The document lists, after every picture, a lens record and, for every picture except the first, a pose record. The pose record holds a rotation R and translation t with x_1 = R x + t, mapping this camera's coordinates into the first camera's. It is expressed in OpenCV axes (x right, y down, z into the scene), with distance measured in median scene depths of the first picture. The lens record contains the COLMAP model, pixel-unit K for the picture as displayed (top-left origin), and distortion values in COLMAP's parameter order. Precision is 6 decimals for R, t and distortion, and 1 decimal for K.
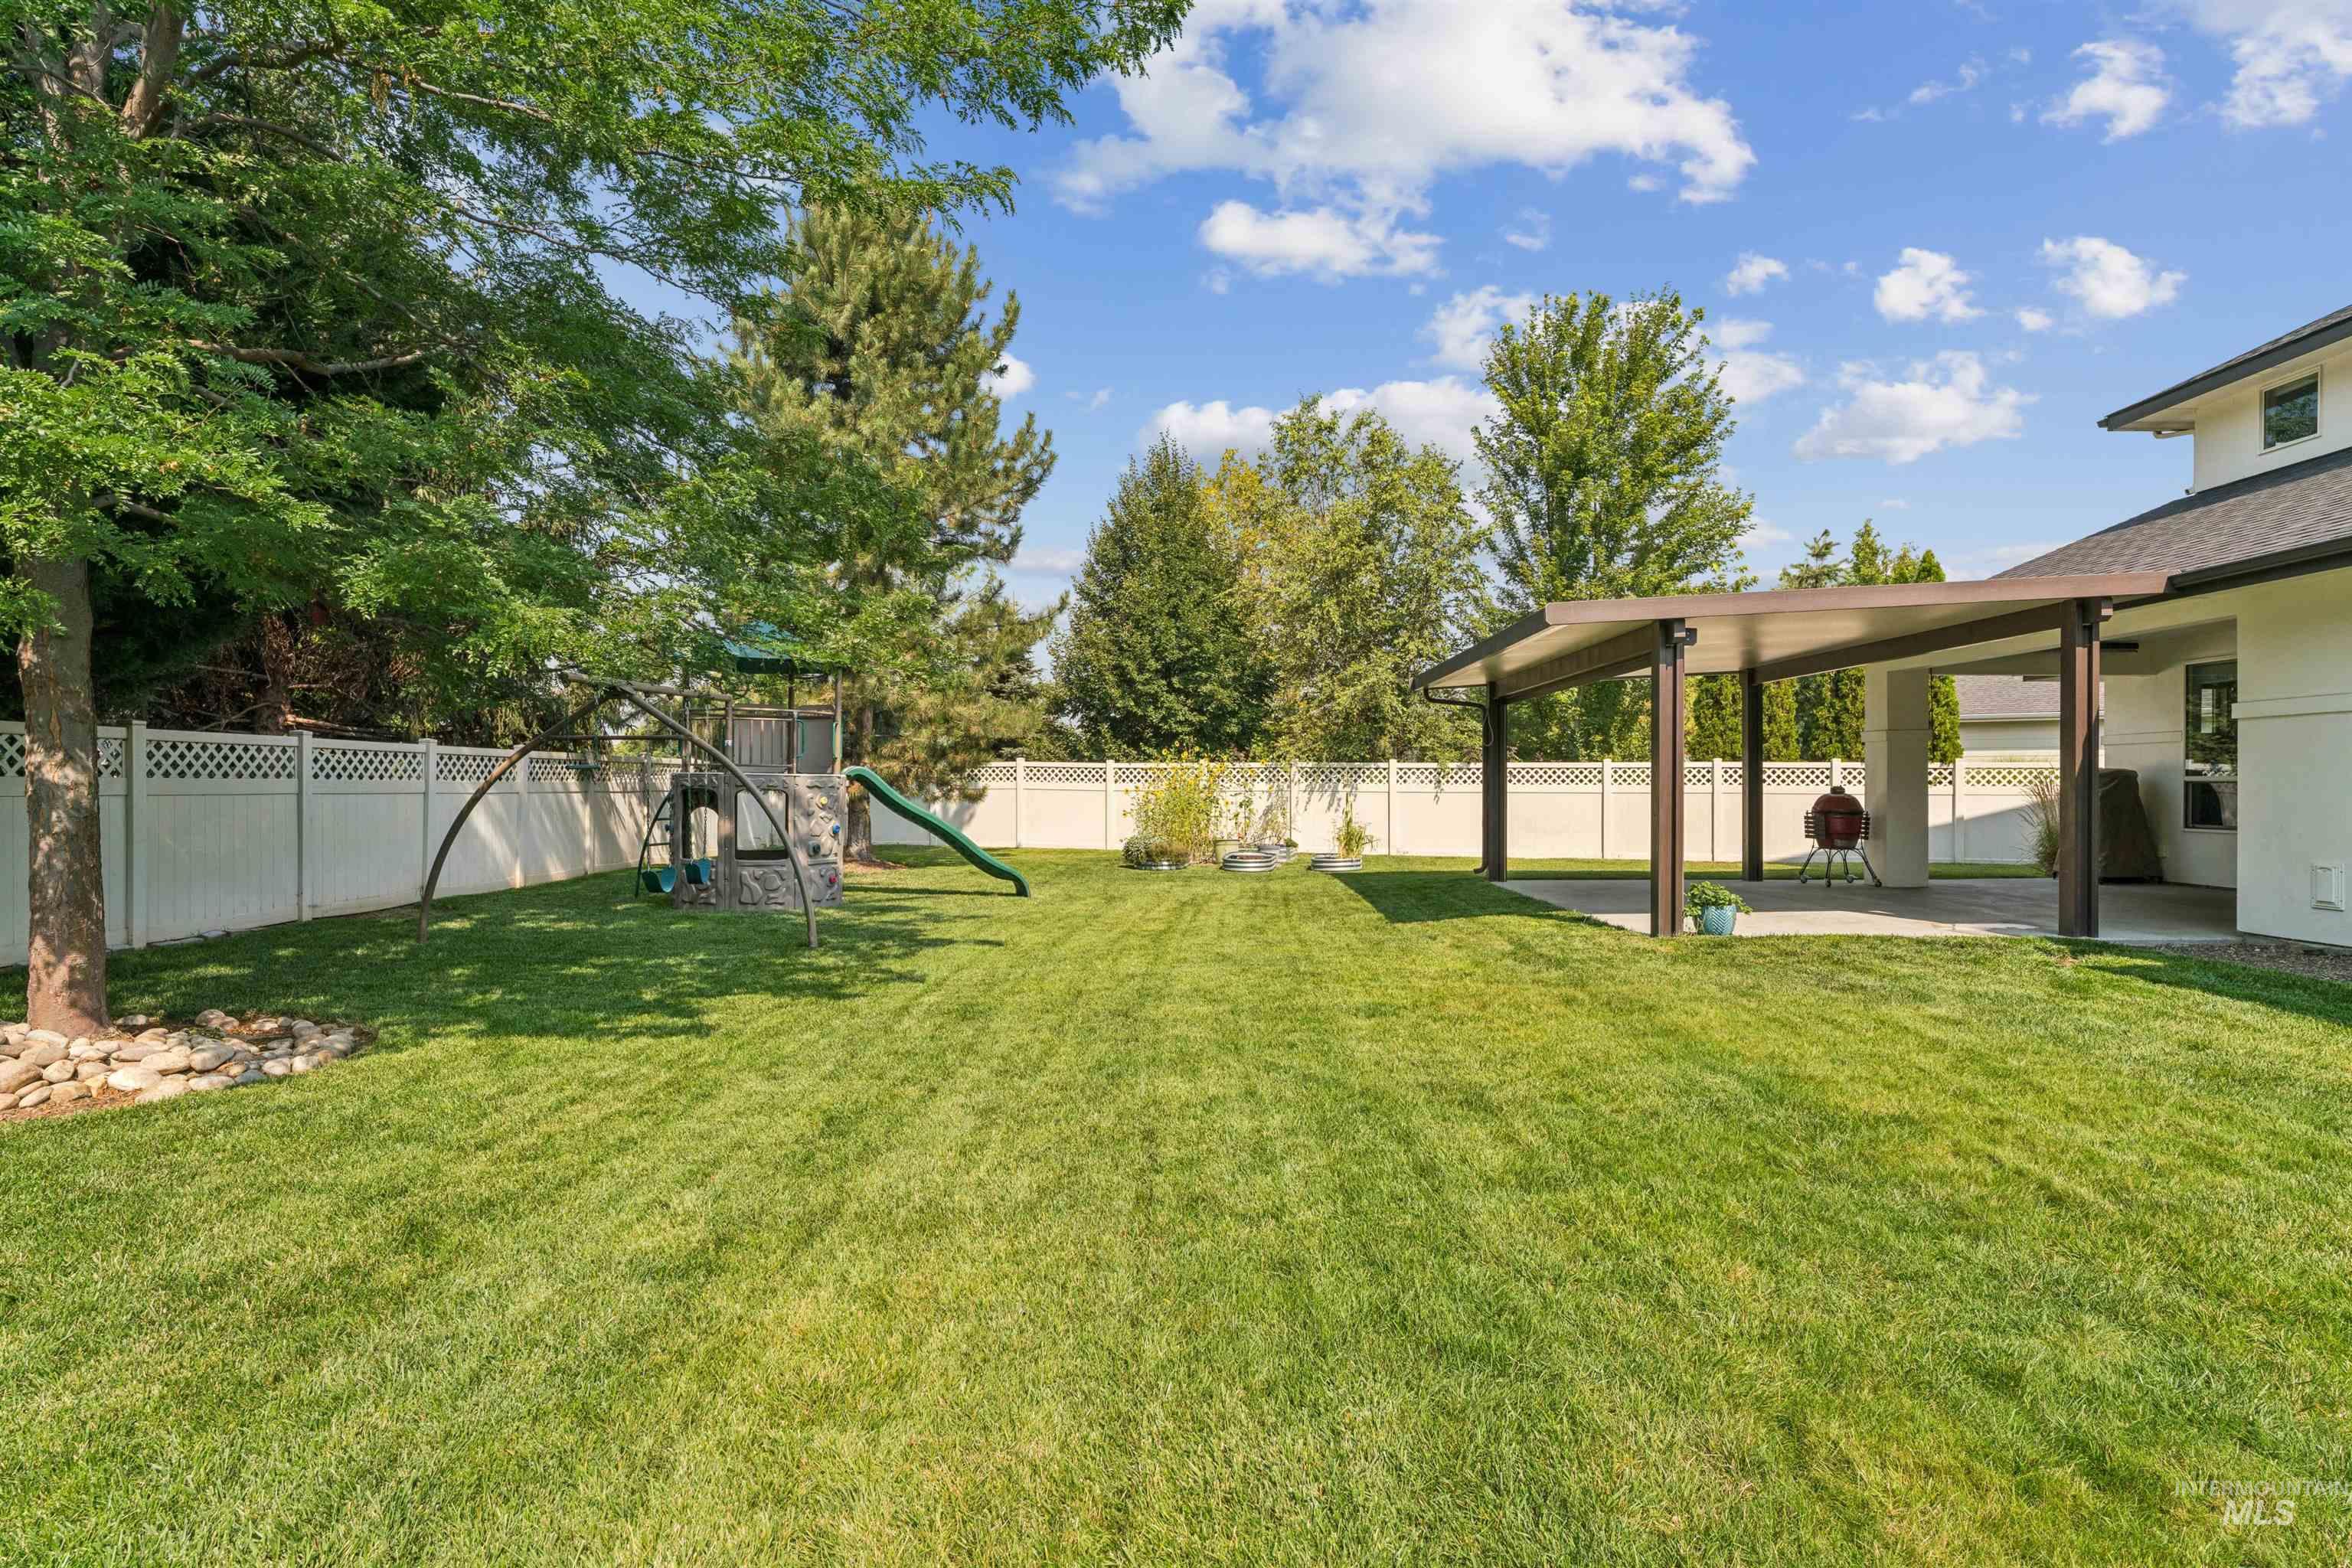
lens RADIAL K [[1159.0, 0, 1176.0], [0, 1159.0, 784.0], [0, 0, 1]] dist [-0.001948, -0.001224]
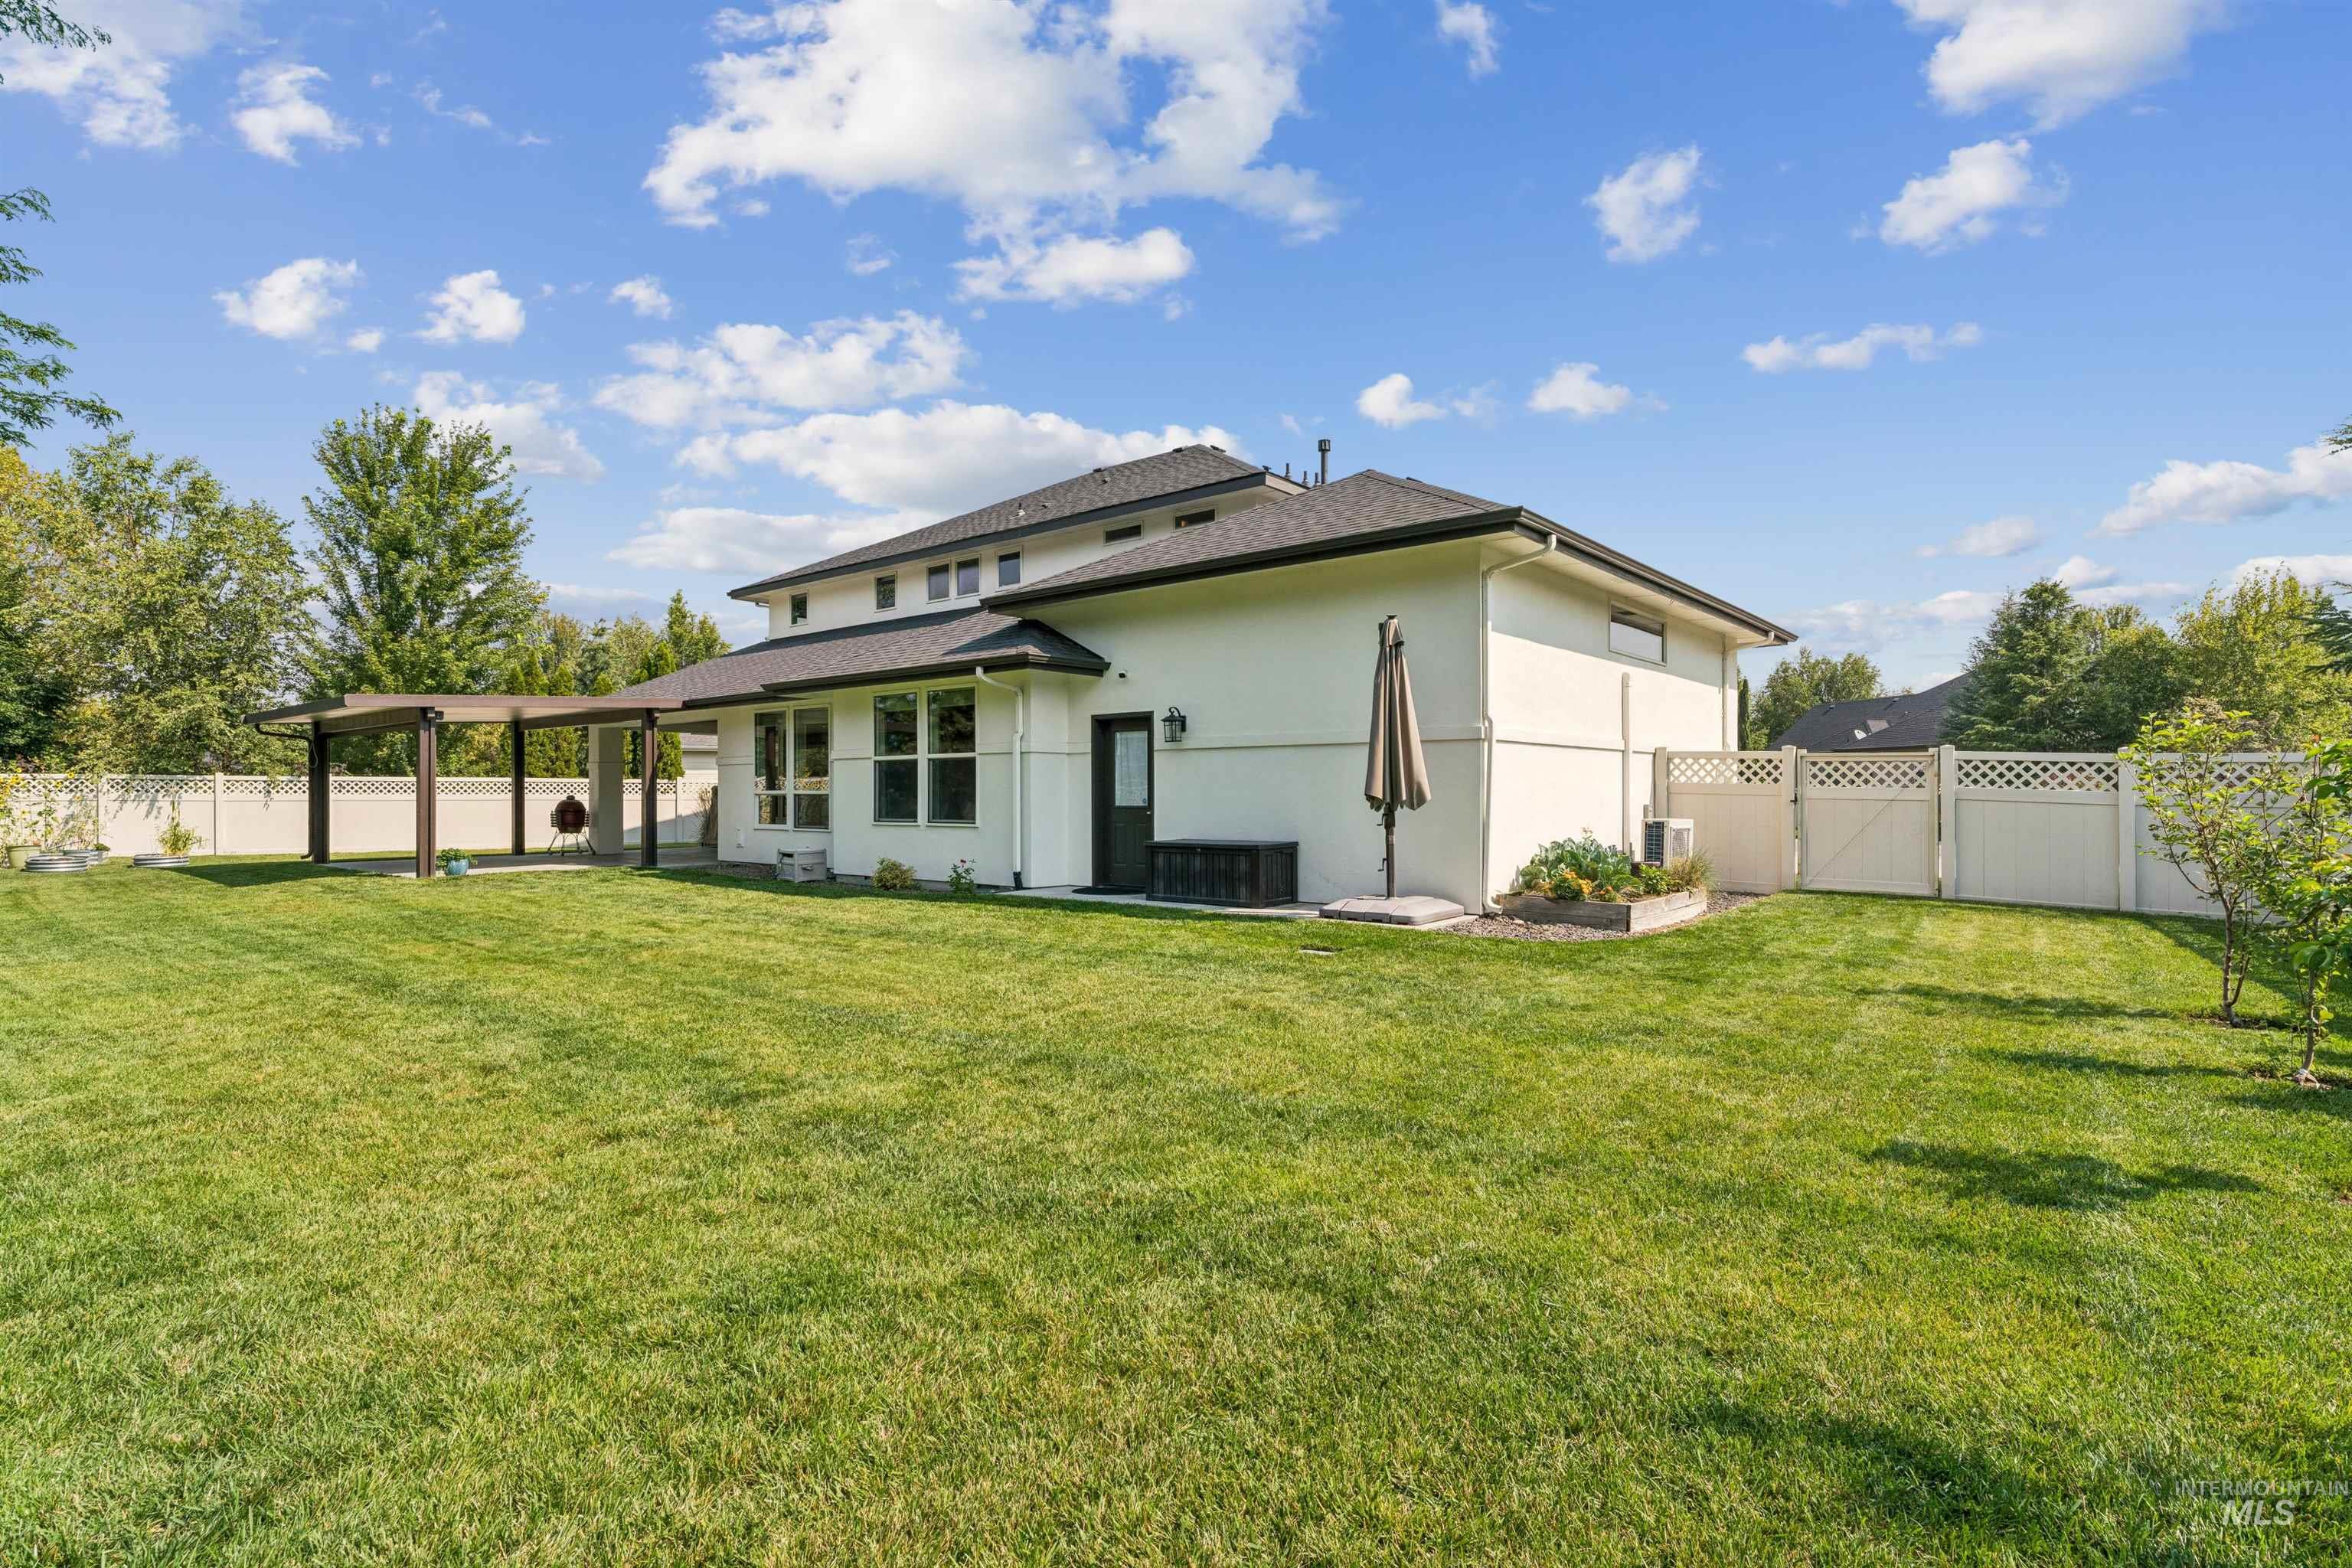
lens RADIAL K [[1126.6, 0, 1176.0], [0, 1126.6, 784.0], [0, 0, 1]] dist [0.002390, -0.001427]
pose [[0.619033, 0.003877, 0.785355, -0.105262], [0.000758, 0.999984, -0.005534, -0.002865], [-0.785365, 0.004022, 0.619020, -0.448285]]
